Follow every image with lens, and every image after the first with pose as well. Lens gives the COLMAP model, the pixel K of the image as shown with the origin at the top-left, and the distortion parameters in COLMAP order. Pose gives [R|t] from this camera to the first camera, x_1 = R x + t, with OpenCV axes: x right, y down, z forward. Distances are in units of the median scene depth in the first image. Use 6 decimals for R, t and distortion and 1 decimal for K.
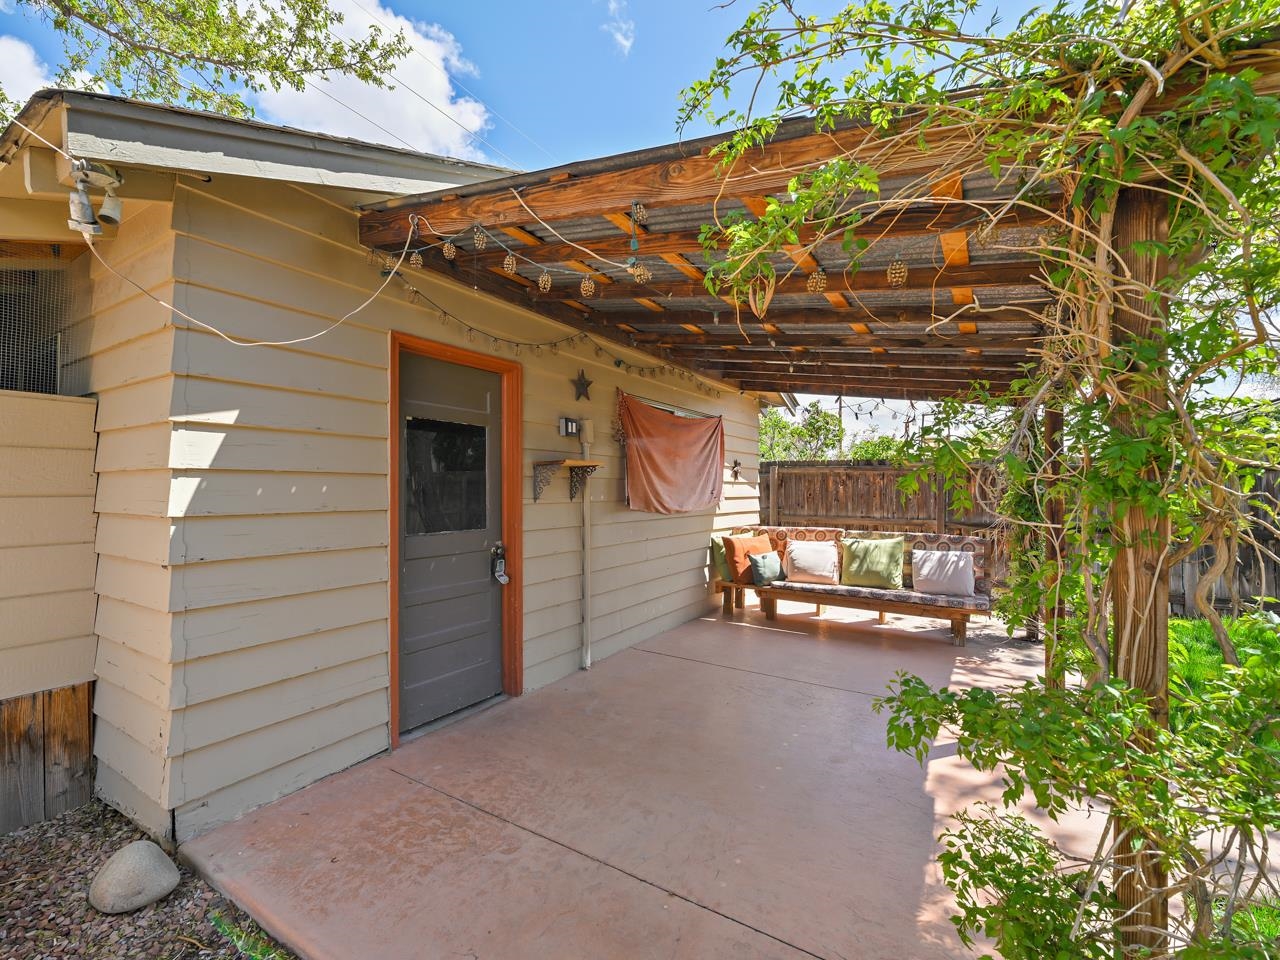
lens RADIAL K [[574.0, 0, 639.3], [0, 574.0, 484.5], [0, 0, 1]] dist [0.003123, 0.001258]
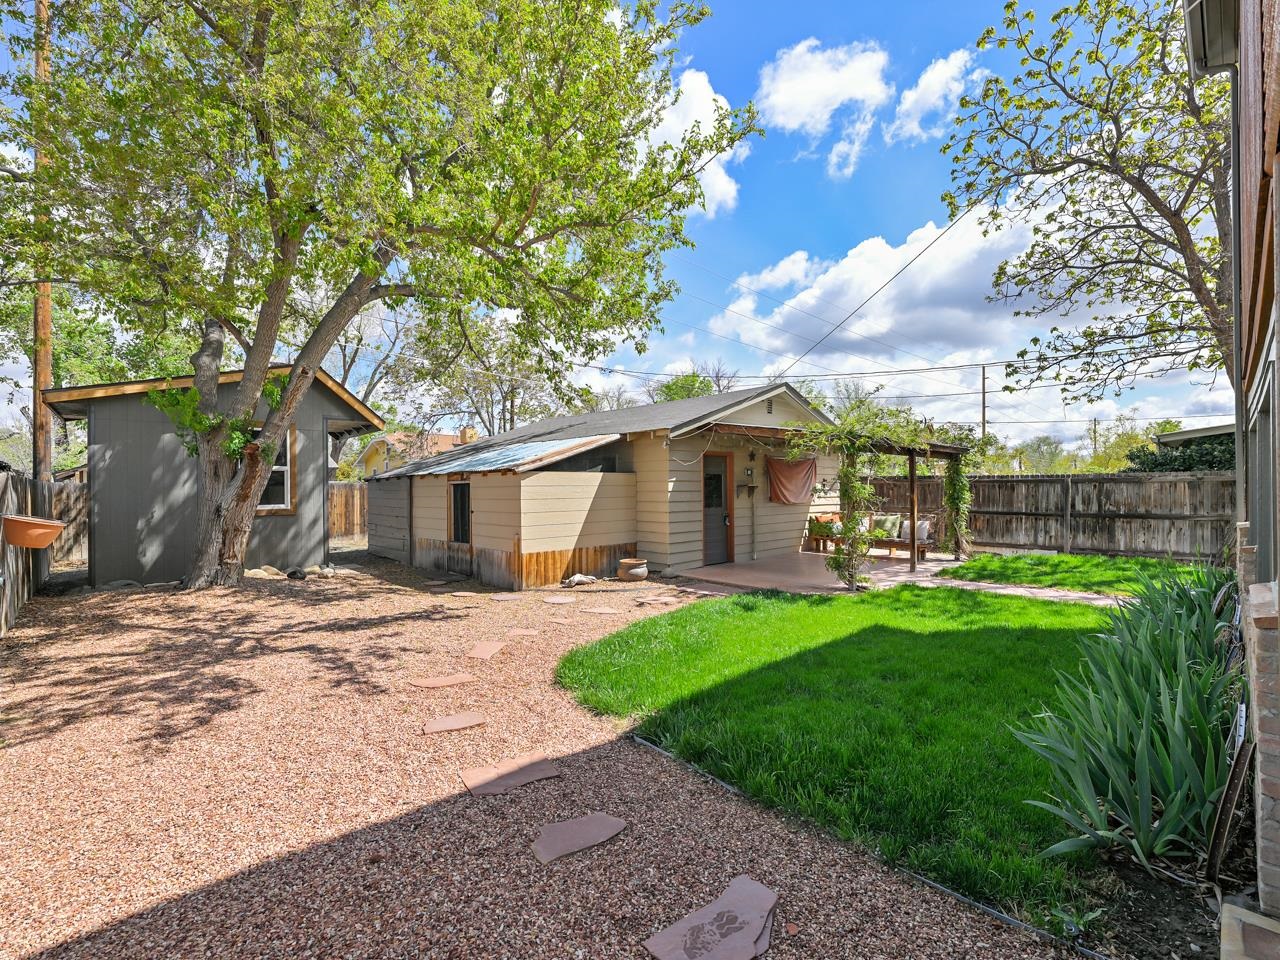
lens RADIAL K [[574.0, 0, 648.4], [0, 574.0, 484.1], [0, 0, 1]] dist [0.003123, 0.001258]
pose [[0.972668, -0.007231, -0.232087, 0.055022], [0.007032, 0.999974, -0.001683, -0.040520], [0.232093, 0.000005, 0.972694, -1.837559]]
